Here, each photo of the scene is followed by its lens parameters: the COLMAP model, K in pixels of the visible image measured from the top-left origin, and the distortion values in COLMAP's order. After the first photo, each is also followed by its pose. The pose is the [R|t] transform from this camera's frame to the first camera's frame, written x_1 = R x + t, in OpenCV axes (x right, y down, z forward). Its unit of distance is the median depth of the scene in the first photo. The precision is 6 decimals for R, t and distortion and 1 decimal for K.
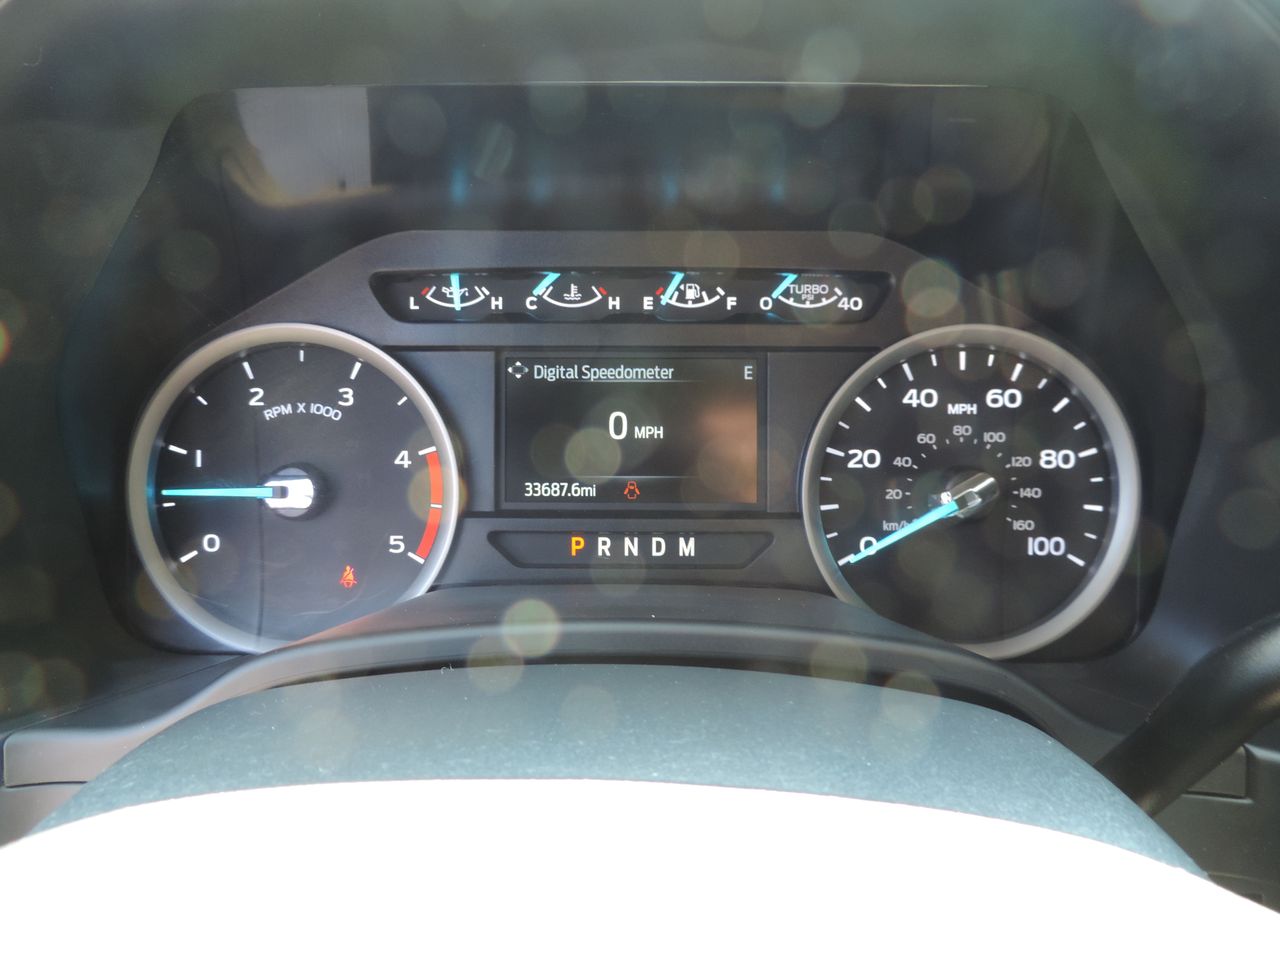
lens RADIAL K [[920.6, 0, 638.7], [0, 920.6, 475.8], [0, 0, 1]] dist [-0.015996, 0.008830]
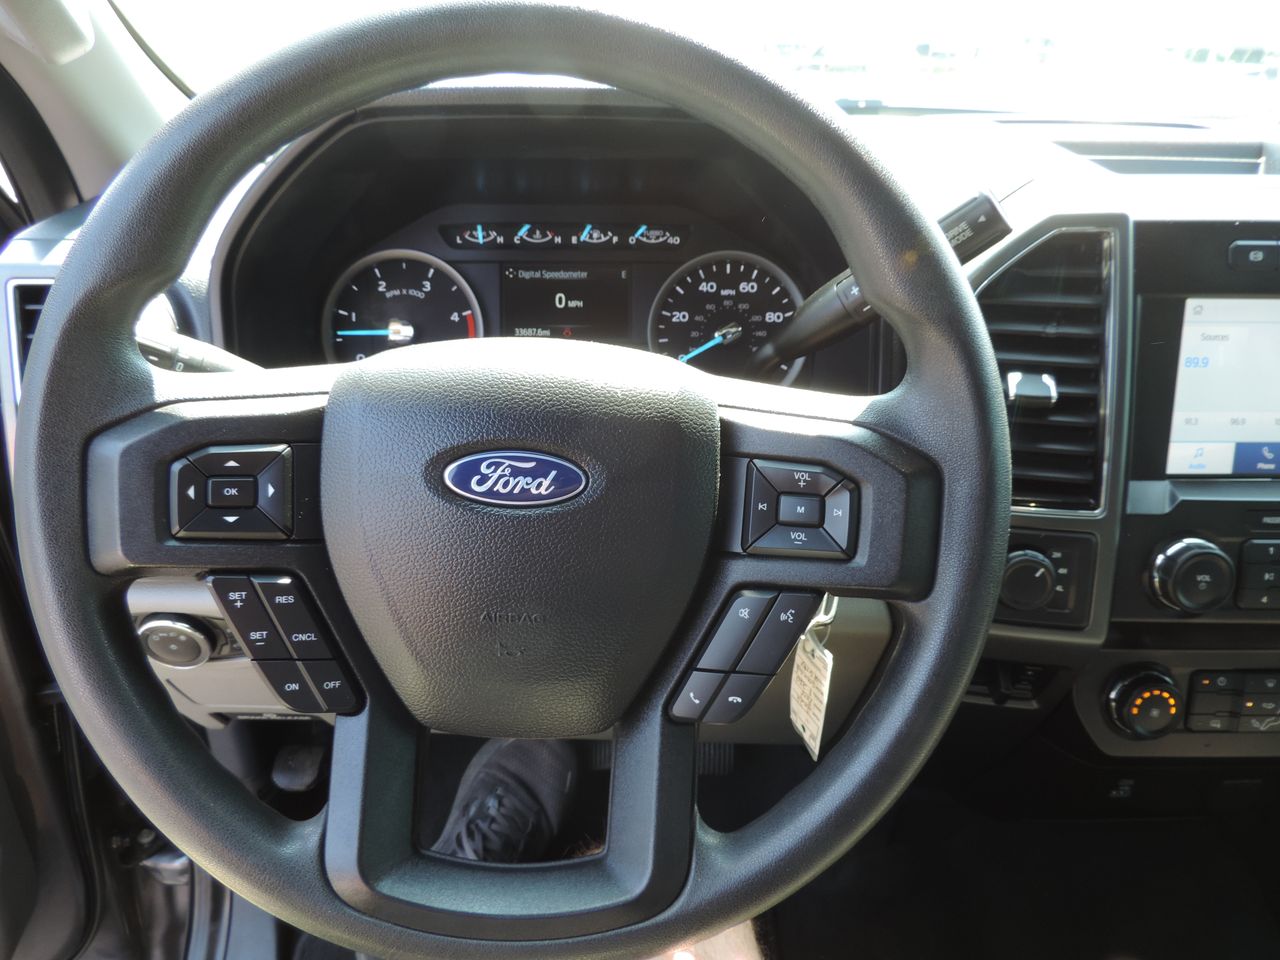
lens RADIAL K [[920.6, 0, 642.1], [0, 920.6, 486.3], [0, 0, 1]] dist [-0.015996, 0.008830]
pose [[0.999715, -0.003319, 0.023650, 0.109889], [0.001593, 0.997360, 0.072601, 0.209800], [-0.023828, -0.072543, 0.997081, -1.076896]]
